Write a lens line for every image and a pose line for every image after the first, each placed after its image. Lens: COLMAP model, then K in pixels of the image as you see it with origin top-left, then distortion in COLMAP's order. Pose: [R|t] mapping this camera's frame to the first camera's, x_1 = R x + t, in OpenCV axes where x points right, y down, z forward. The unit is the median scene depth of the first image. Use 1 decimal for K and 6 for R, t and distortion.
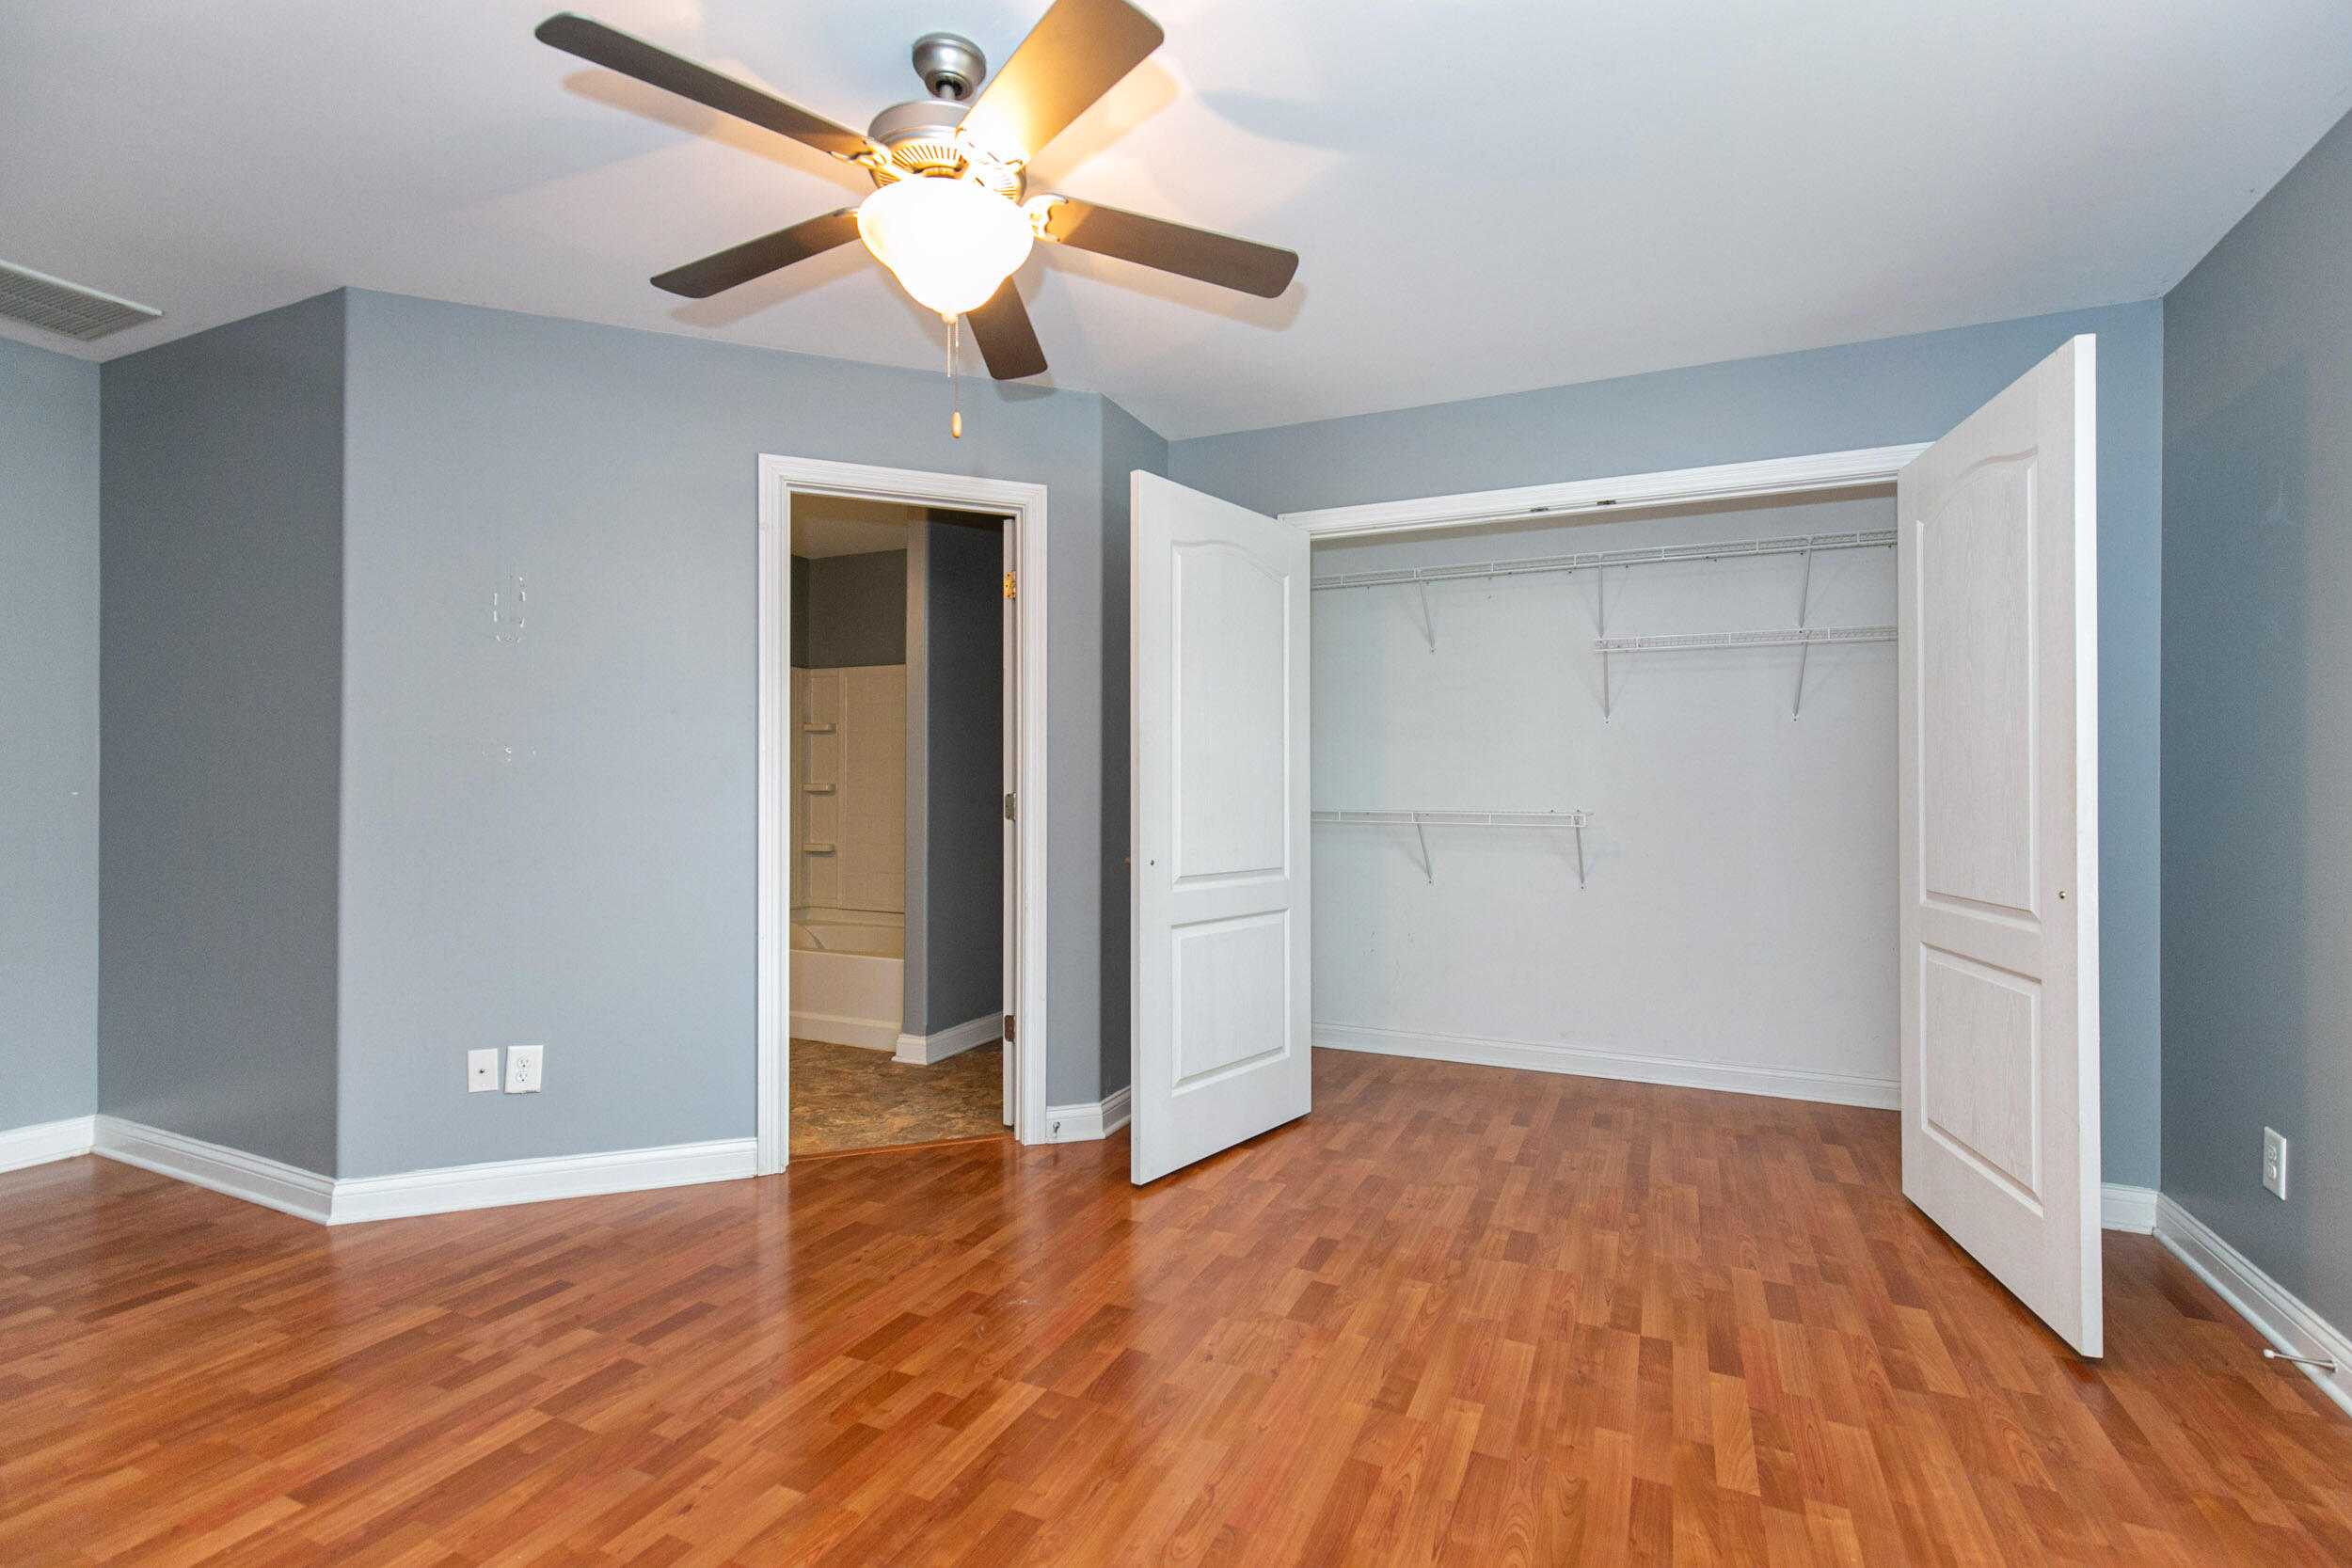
lens RADIAL K [[1069.1, 0, 1198.1], [0, 1069.1, 778.8], [0, 0, 1]] dist [0.005631, 0.000109]
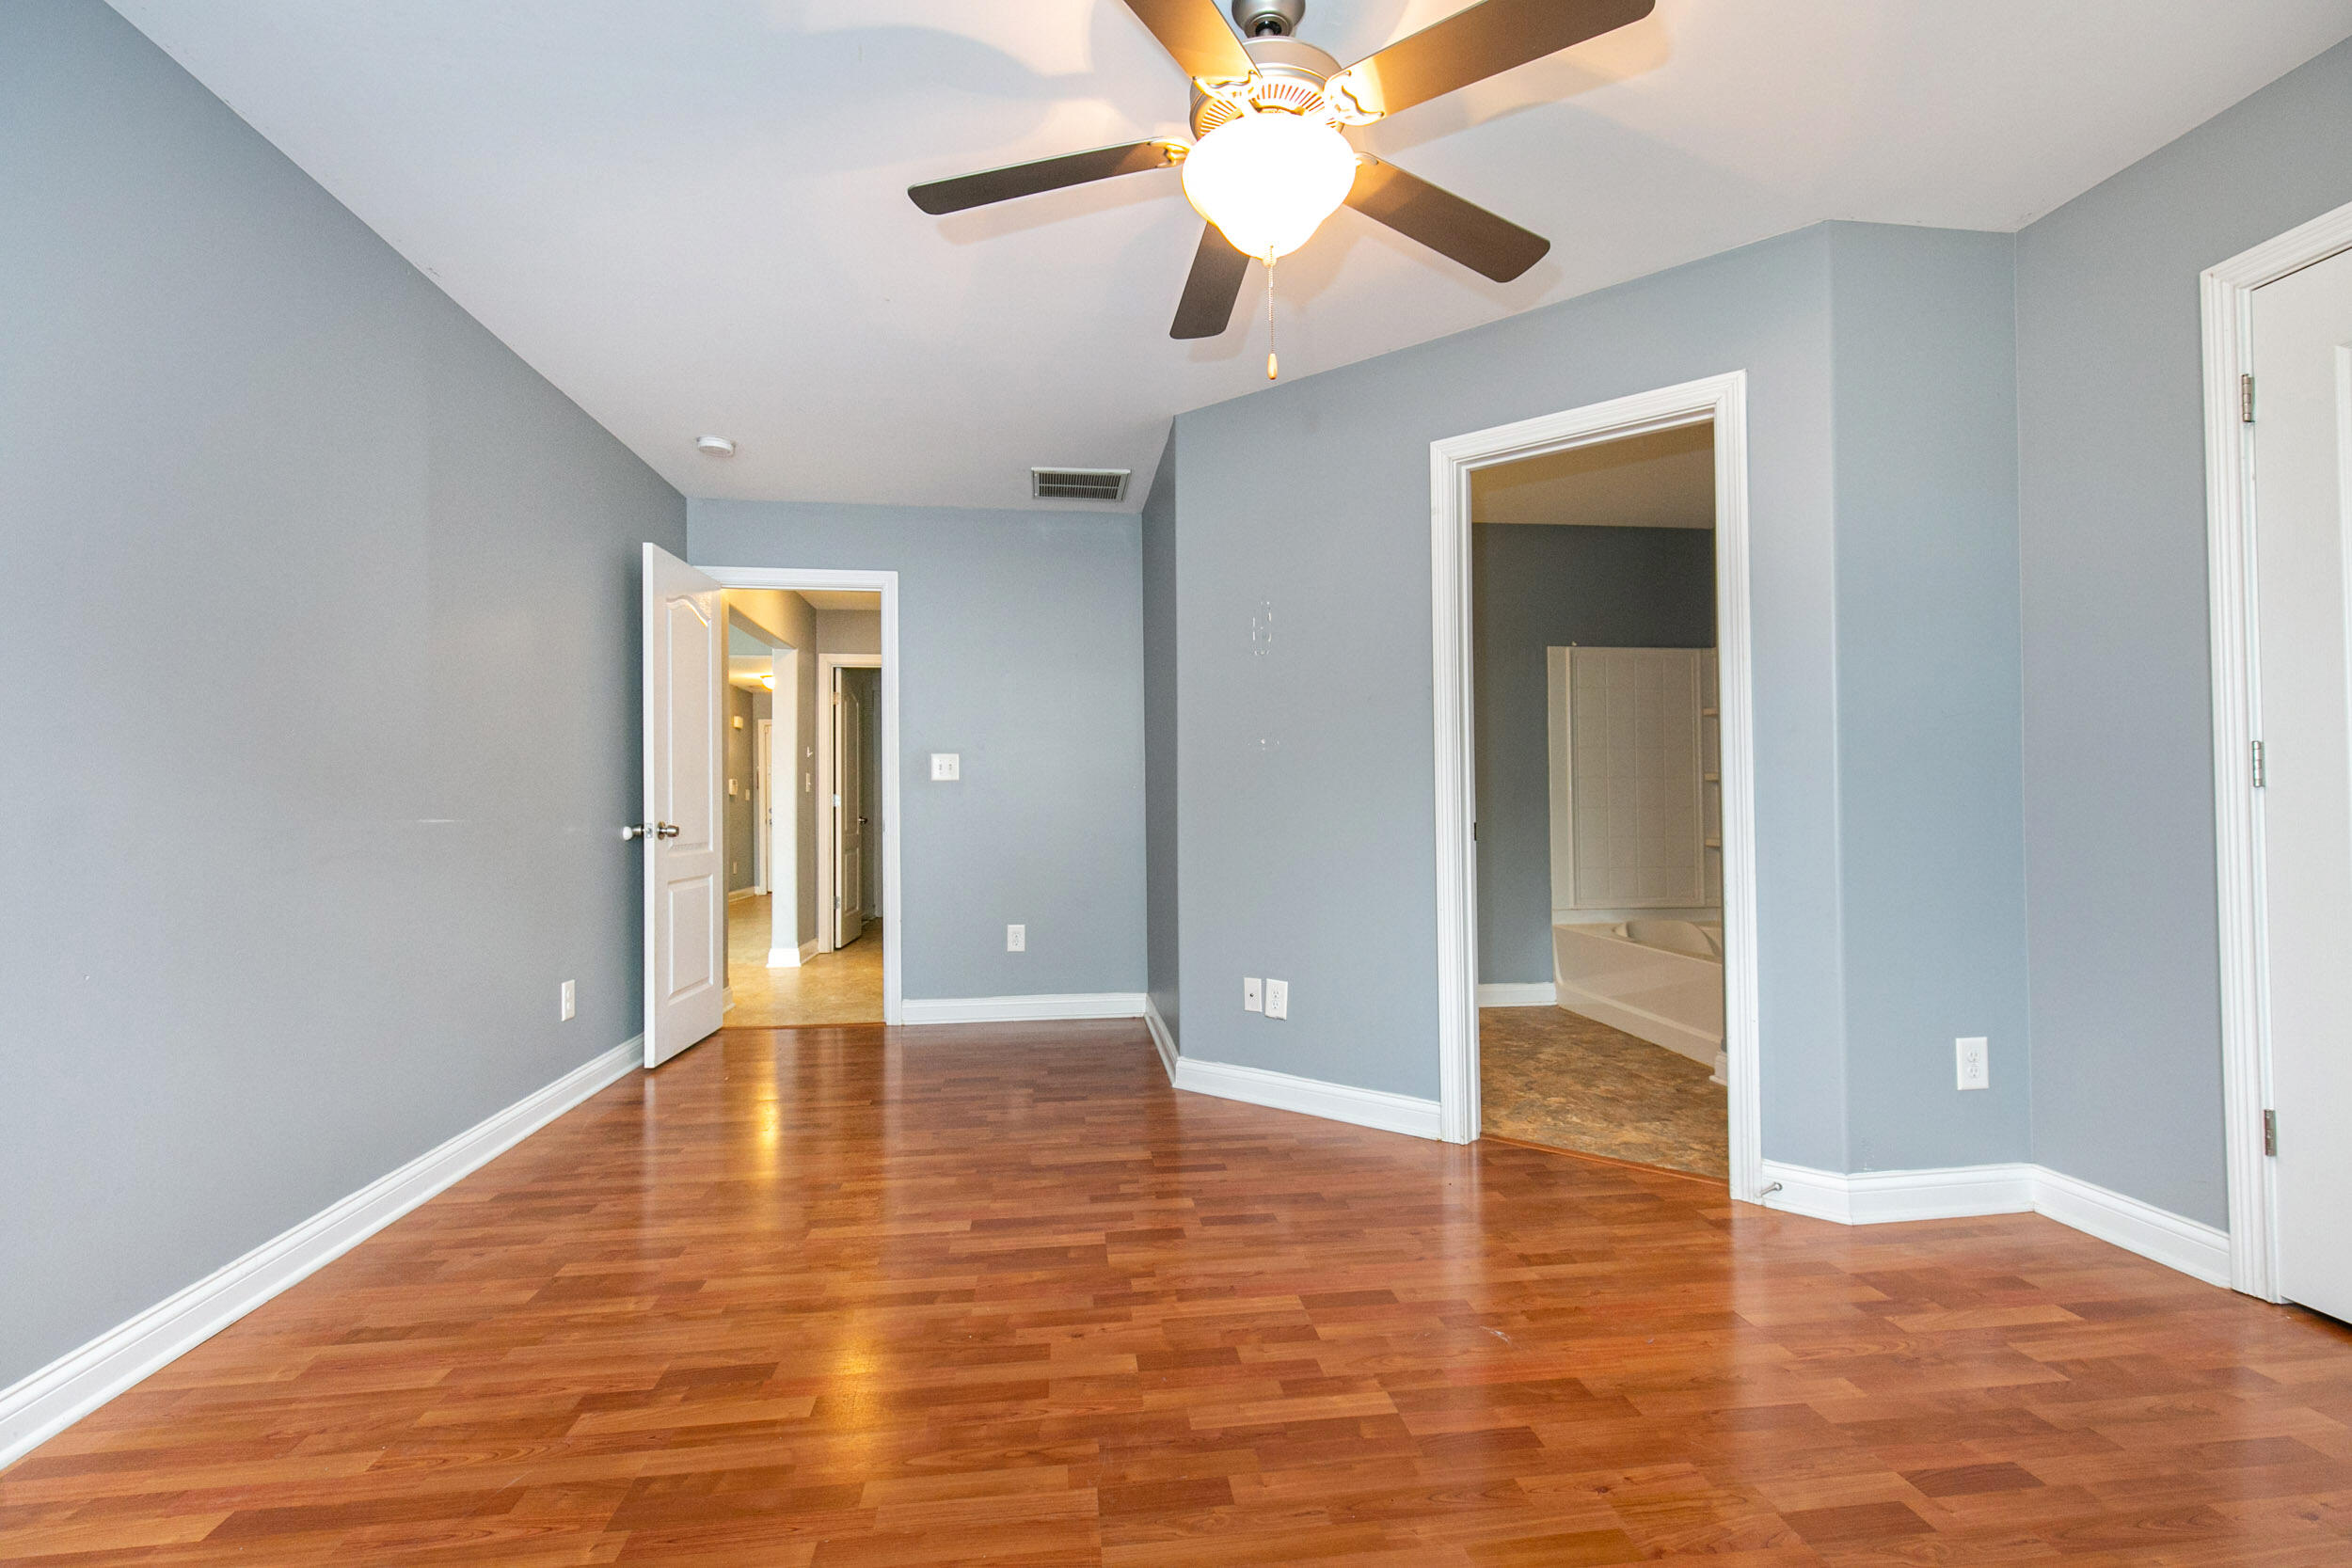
lens RADIAL K [[1064.3, 0, 1176.0], [0, 1064.3, 784.0], [0, 0, 1]] dist [0.003858, 0.000297]
pose [[0.524424, -0.026334, -0.851050, 0.429367], [0.019461, 0.999631, -0.018939, 0.054826], [0.851235, -0.006630, 0.524744, 0.318474]]
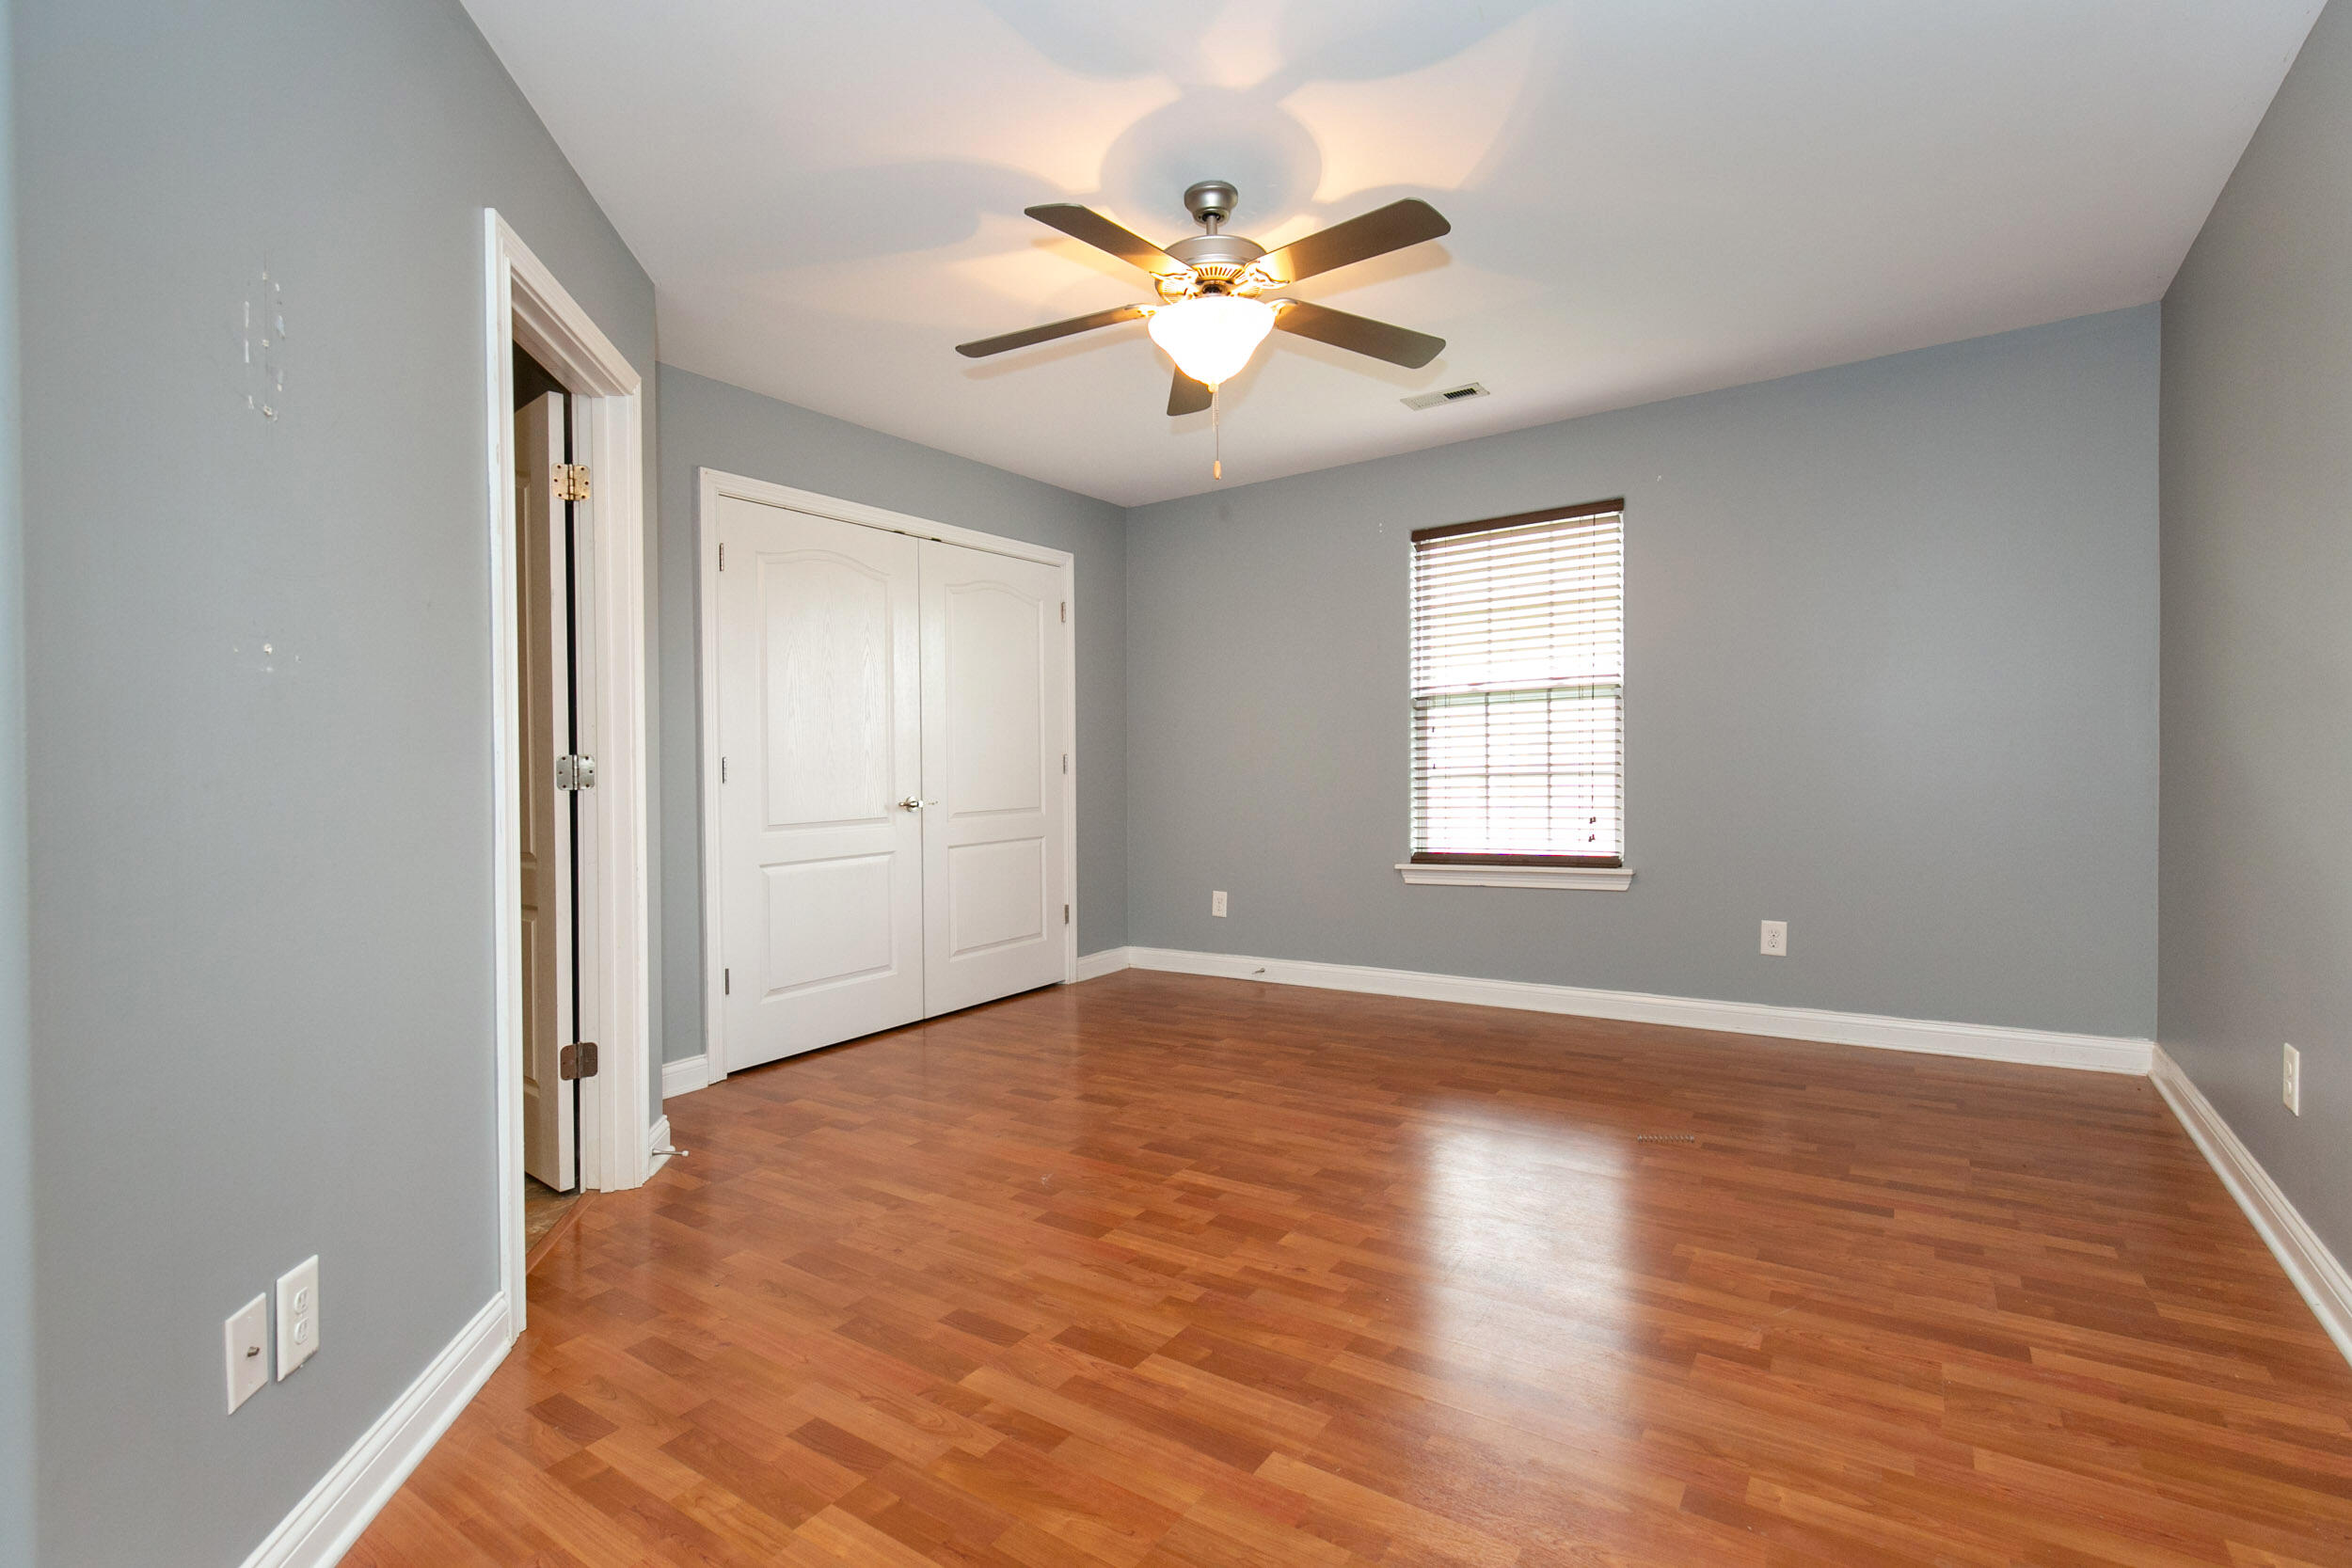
lens RADIAL K [[1064.3, 0, 1176.0], [0, 1064.3, 784.0], [0, 0, 1]] dist [0.003858, 0.000297]
pose [[0.166569, -0.020511, 0.985816, -1.232987], [0.011647, 0.999755, 0.018833, 0.034127], [-0.985961, 0.008345, 0.166767, 0.635259]]
